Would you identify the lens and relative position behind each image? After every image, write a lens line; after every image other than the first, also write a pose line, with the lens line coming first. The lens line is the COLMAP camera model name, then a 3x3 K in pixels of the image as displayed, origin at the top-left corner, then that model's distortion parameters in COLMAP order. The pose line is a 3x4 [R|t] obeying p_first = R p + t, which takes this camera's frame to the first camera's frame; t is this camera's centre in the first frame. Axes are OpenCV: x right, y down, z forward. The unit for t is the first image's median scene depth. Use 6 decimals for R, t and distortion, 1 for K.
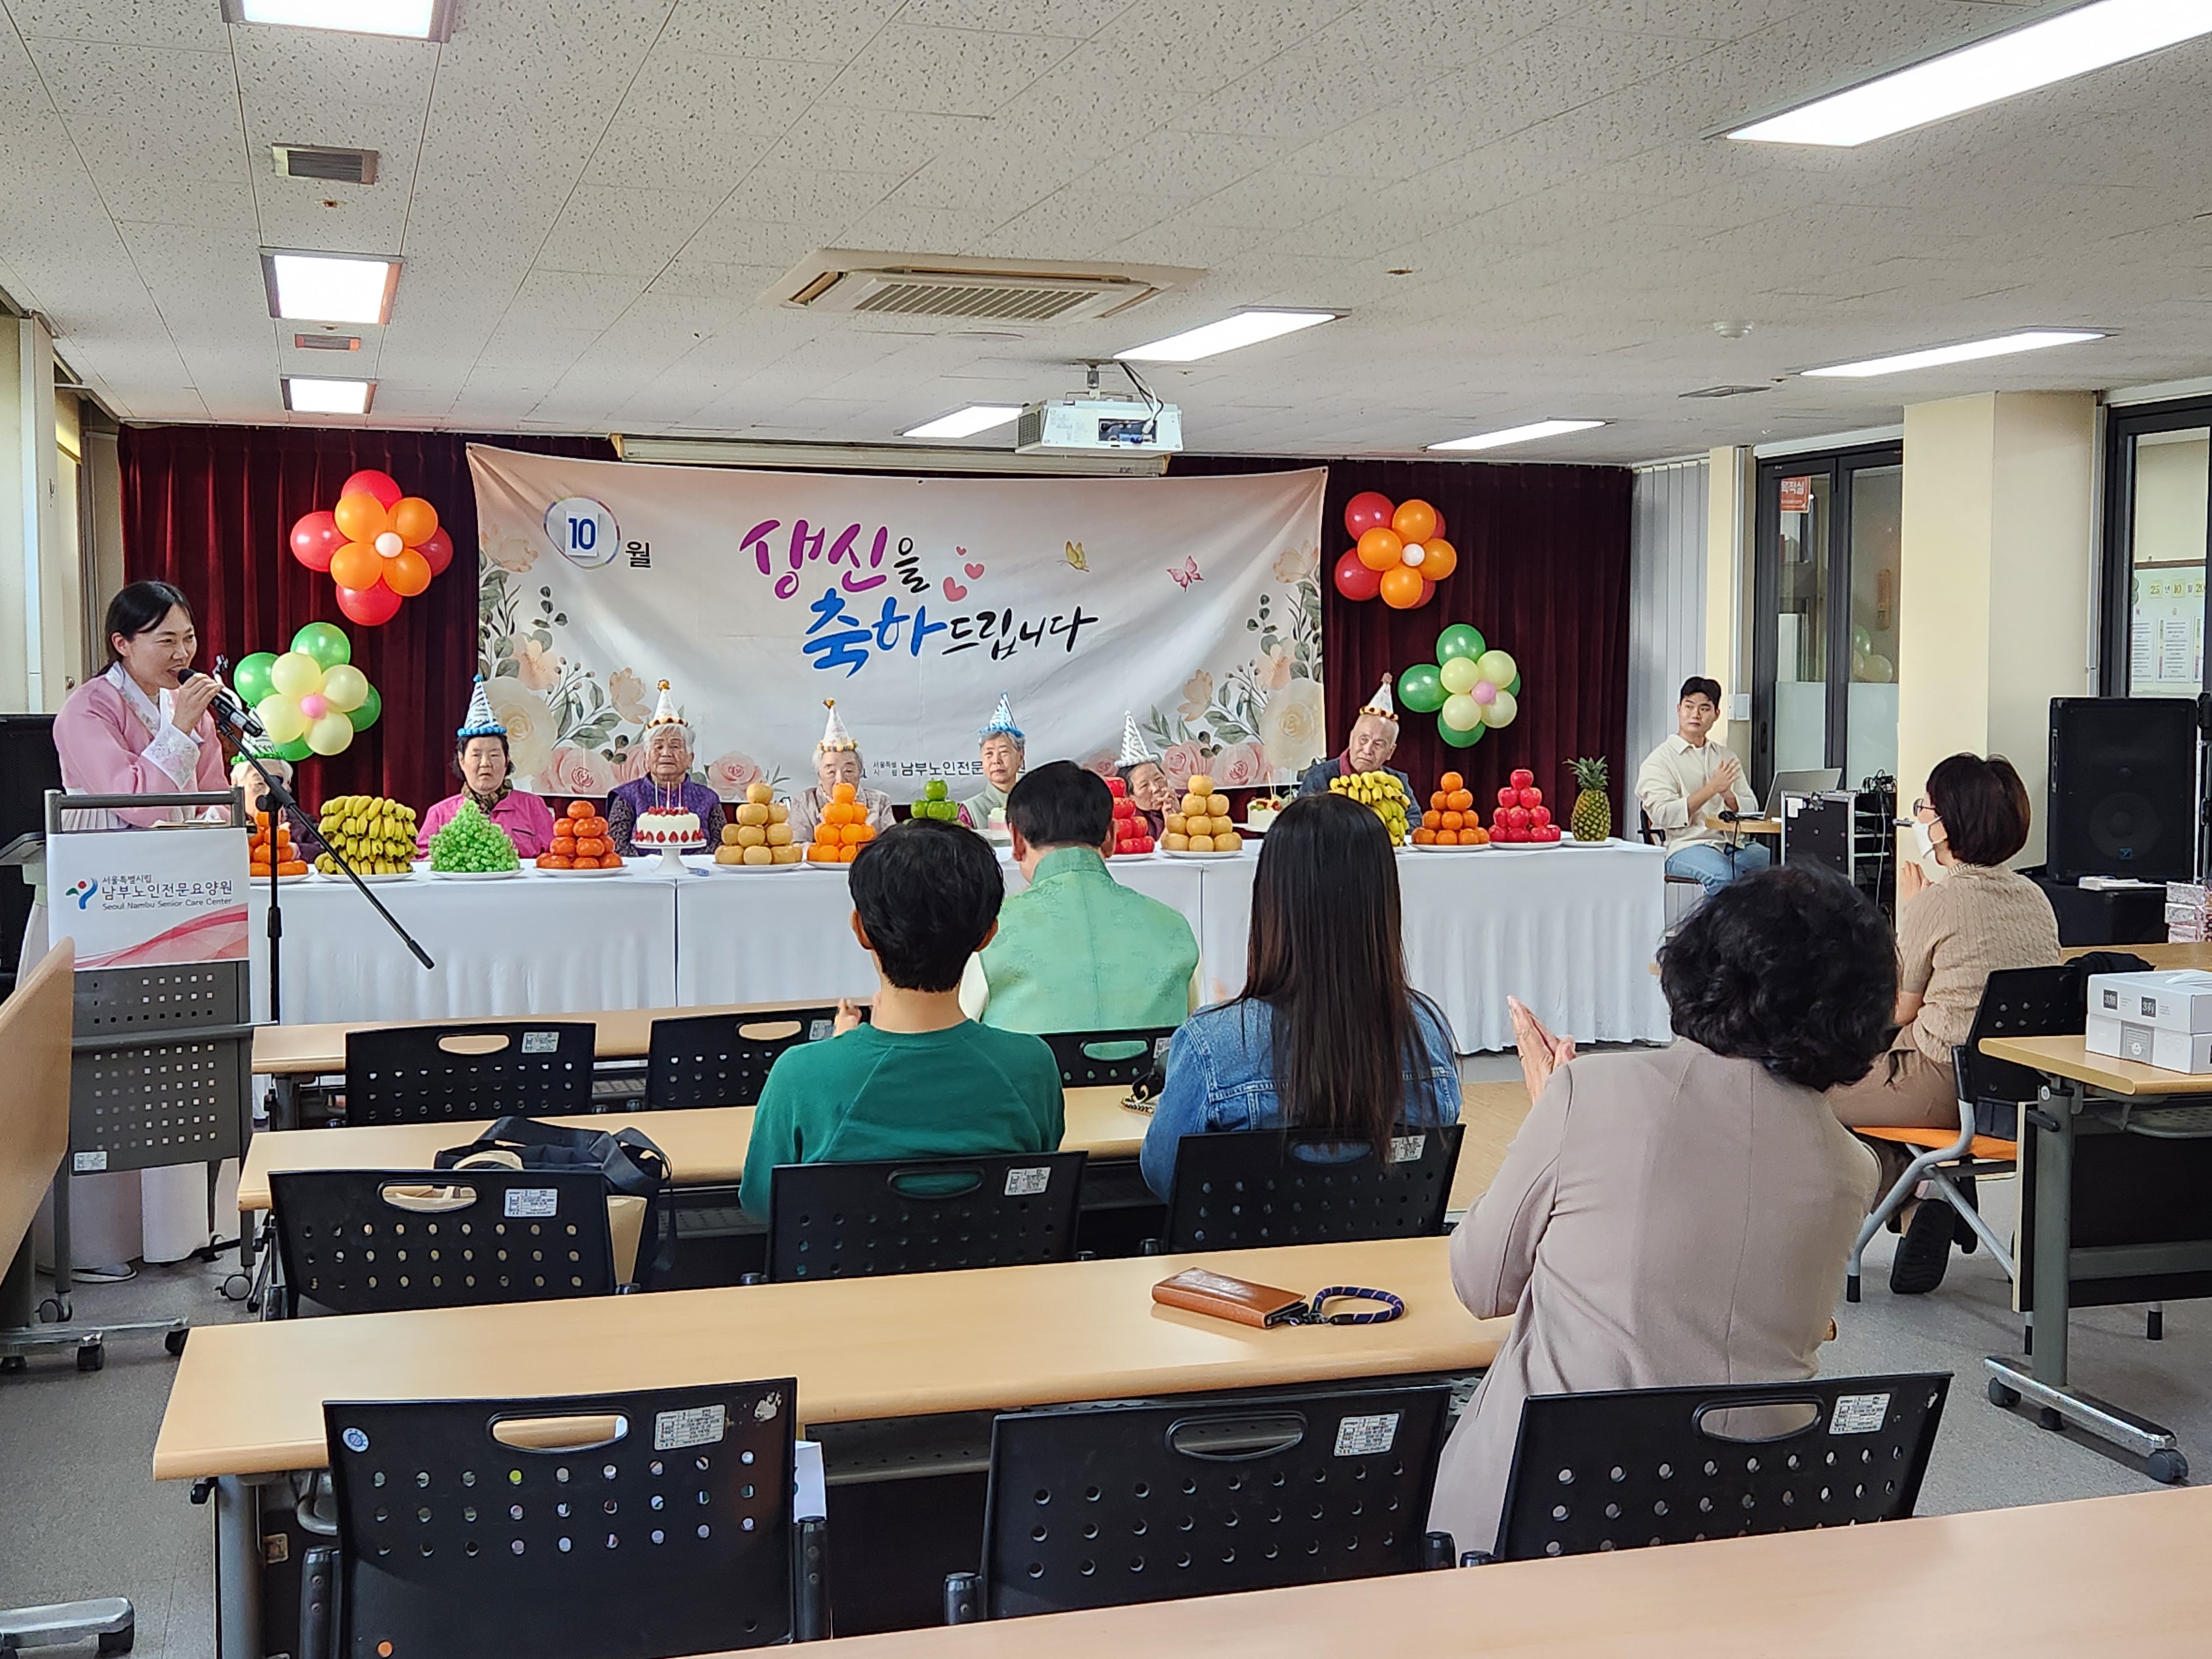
lens RADIAL K [[2547.2, 0, 1143.4], [0, 2547.2, 824.7], [0, 0, 1]] dist [0.092464, -0.002790]
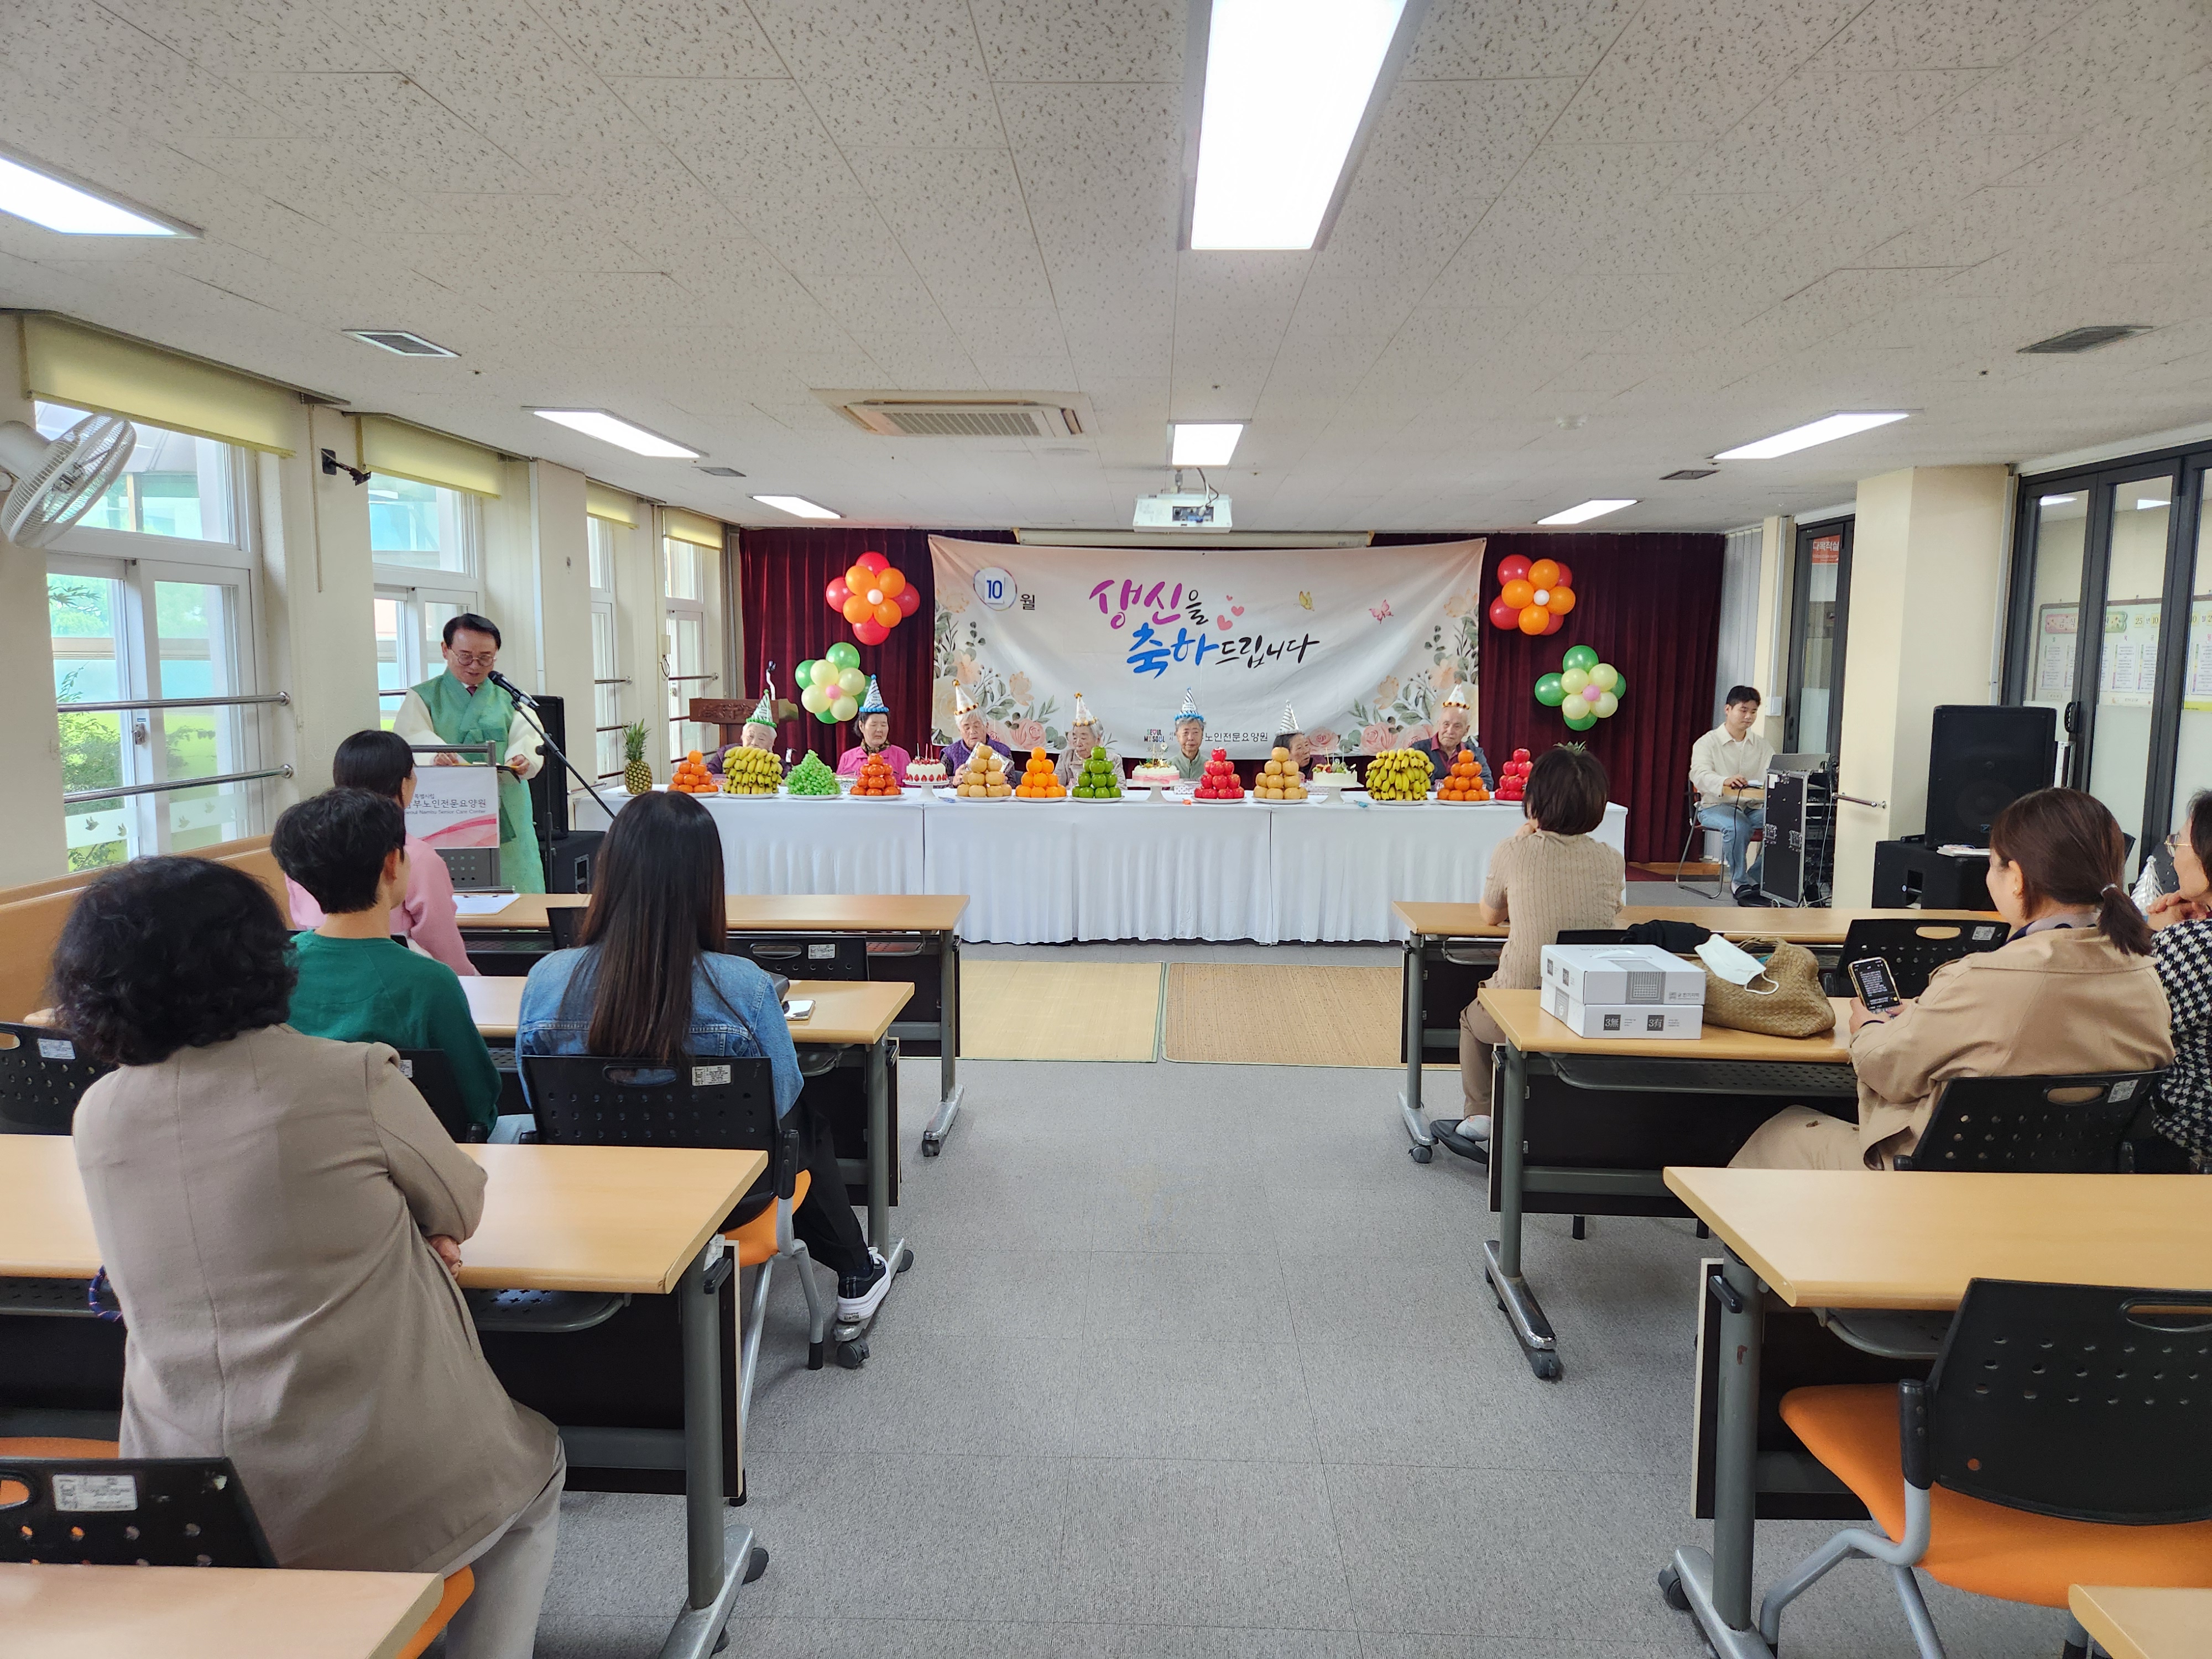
lens RADIAL K [[1472.2, 0, 1106.0], [0, 1472.2, 829.5], [0, 0, 1]] dist [0.095112, -0.089694]
pose [[0.941851, 0.046168, -0.332845, 0.168373], [-0.030658, 0.998192, 0.051703, -0.010234], [0.334631, -0.038492, 0.941563, 0.118420]]
